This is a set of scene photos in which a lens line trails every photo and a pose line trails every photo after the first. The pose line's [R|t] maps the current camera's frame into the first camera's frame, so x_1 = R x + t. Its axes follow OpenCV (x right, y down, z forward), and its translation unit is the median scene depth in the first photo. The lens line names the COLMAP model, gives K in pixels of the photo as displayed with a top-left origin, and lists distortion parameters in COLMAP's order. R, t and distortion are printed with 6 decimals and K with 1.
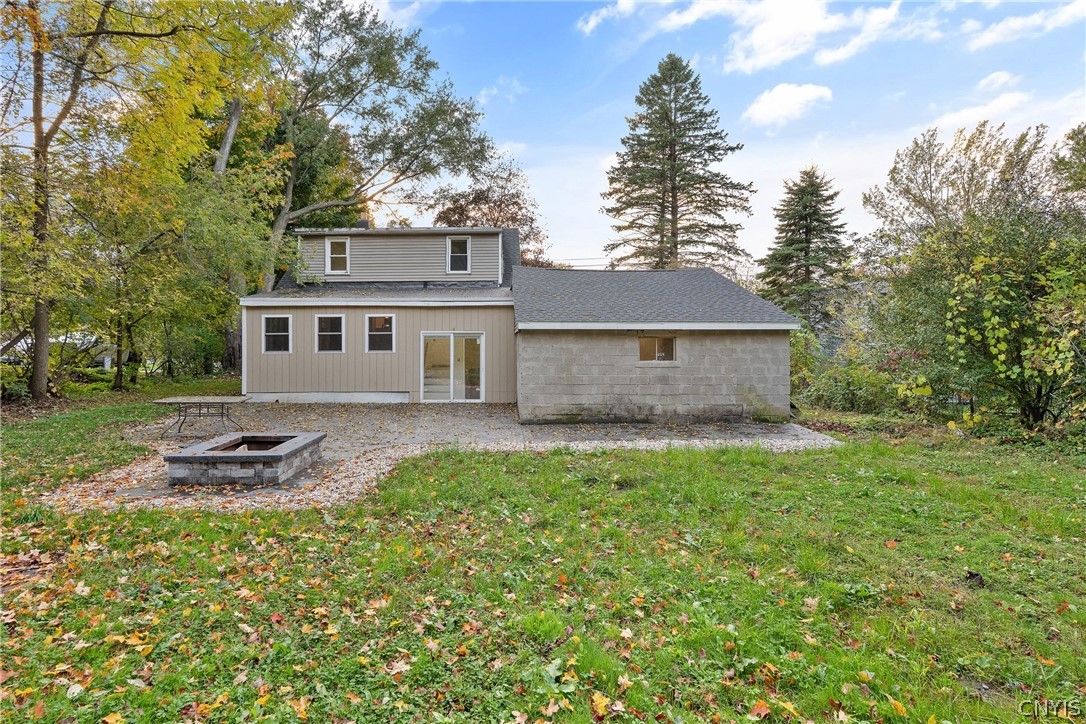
lens RADIAL K [[562.5, 0, 541.9], [0, 562.5, 356.8], [0, 0, 1]] dist [-0.001326, -0.000407]
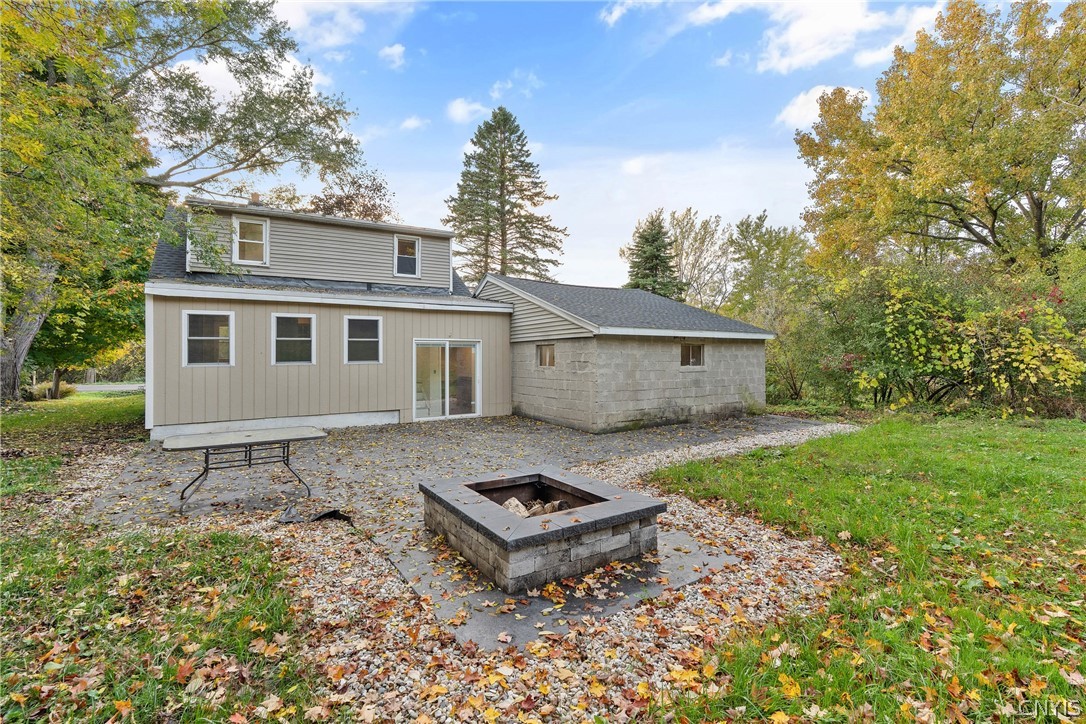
lens RADIAL K [[470.0, 0, 548.3], [0, 470.0, 369.2], [0, 0, 1]] dist [-0.001862, 0.000082]
pose [[0.862083, -0.016438, 0.506501, -0.402826], [0.021003, 0.999774, -0.003302, 0.008587], [-0.506332, 0.013485, 0.862233, 0.281266]]
